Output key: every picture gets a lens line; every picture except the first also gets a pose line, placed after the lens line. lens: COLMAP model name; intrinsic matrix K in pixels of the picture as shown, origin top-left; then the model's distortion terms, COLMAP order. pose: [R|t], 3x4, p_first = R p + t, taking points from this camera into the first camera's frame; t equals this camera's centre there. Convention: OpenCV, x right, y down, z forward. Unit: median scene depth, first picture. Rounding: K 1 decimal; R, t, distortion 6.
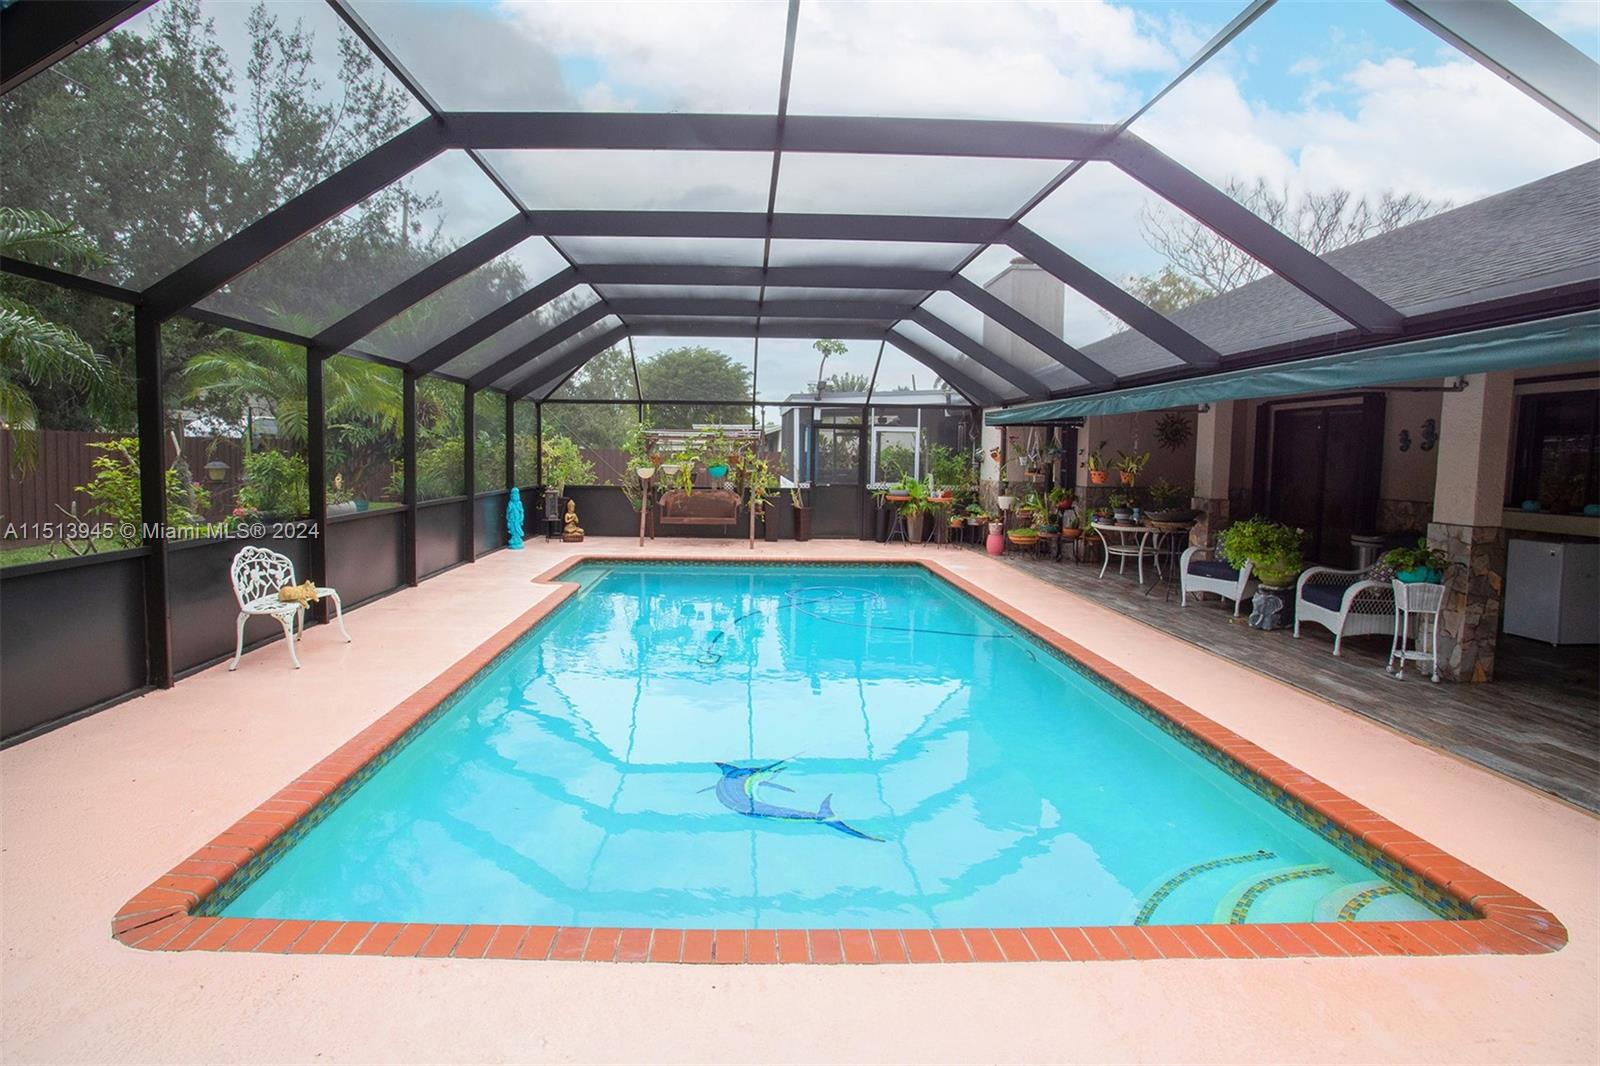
lens RADIAL K [[821.8, 0, 802.6], [0, 821.8, 522.6], [0, 0, 1]] dist [-0.004704, 0.002150]
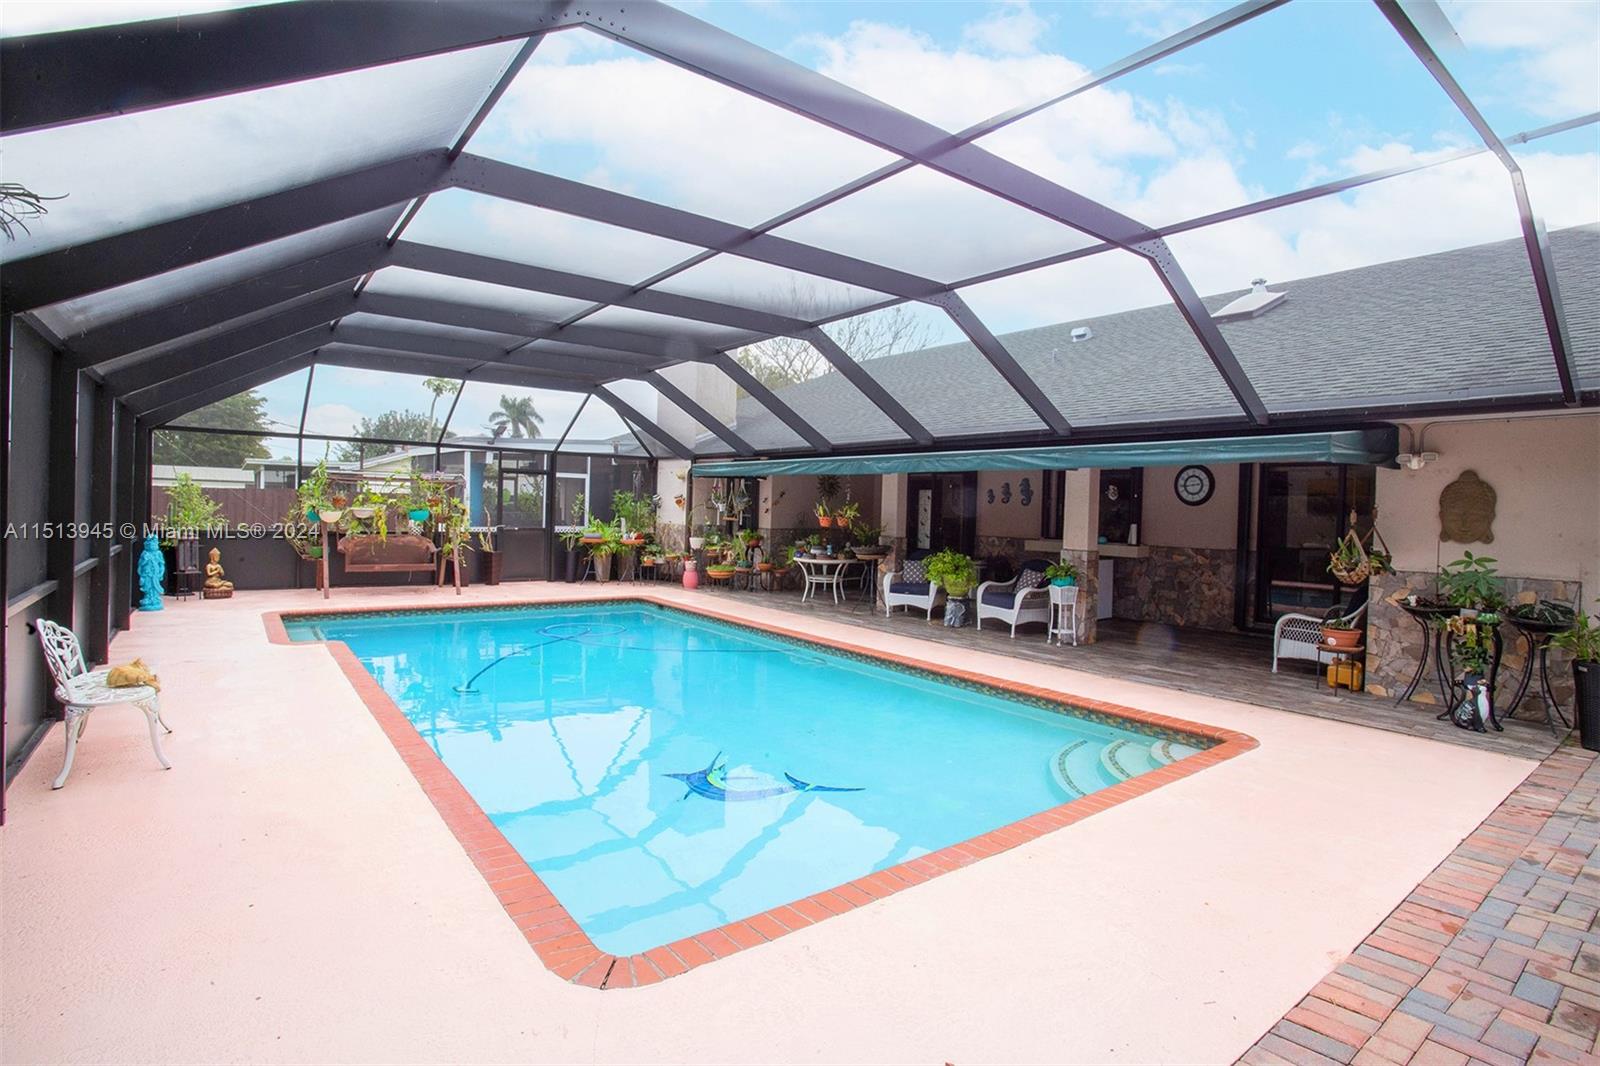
lens RADIAL K [[821.8, 0, 773.7], [0, 821.8, 530.1], [0, 0, 1]] dist [-0.004704, 0.002150]
pose [[0.825403, -0.006510, 0.564506, -0.310257], [0.030413, 0.998994, -0.032948, -0.001167], [-0.563724, 0.044364, 0.824771, -0.013137]]
